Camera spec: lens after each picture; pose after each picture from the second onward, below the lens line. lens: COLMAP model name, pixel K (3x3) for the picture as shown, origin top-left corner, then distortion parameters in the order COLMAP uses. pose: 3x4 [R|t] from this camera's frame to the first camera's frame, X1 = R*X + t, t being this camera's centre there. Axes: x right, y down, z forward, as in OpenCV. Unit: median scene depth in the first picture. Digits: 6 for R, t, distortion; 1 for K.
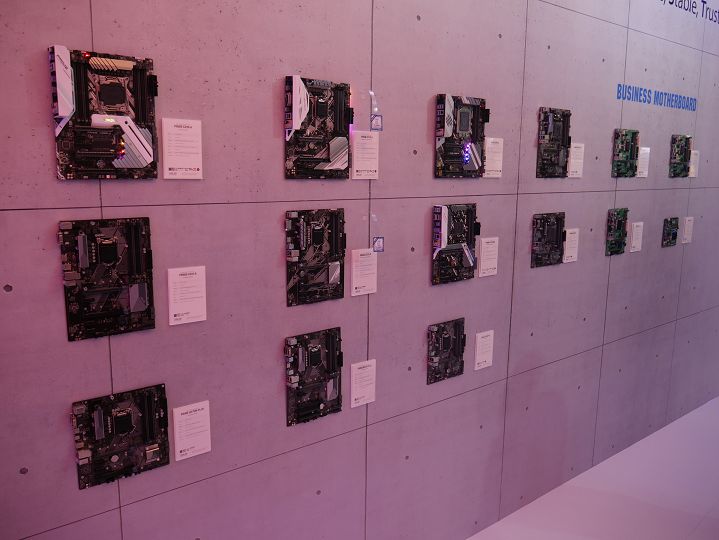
lens RADIAL K [[594.7, 0, 359.4], [0, 594.7, 270.4], [0, 0, 1]] dist [-0.034779, 0.017696]
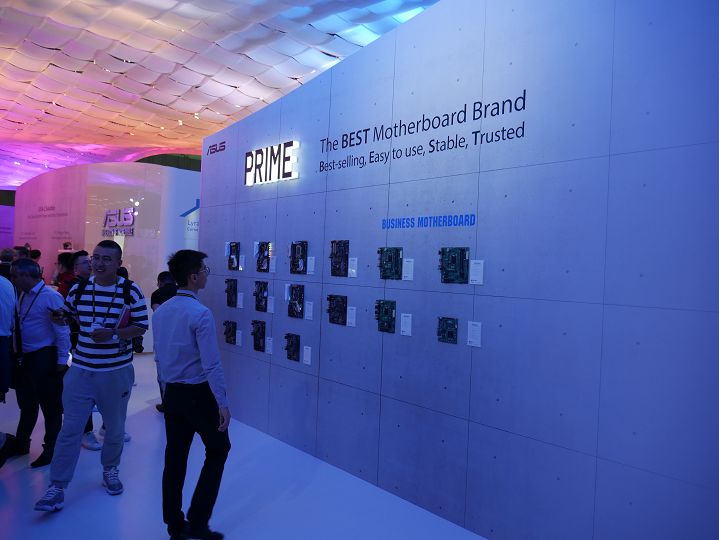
lens RADIAL K [[594.7, 0, 359.9], [0, 594.7, 269.3], [0, 0, 1]] dist [-0.034779, 0.017696]
pose [[0.007956, -0.006166, -0.999949, 2.186677], [-0.210882, 0.977481, -0.007705, -0.176373], [0.977479, 0.210932, 0.006476, 1.040120]]
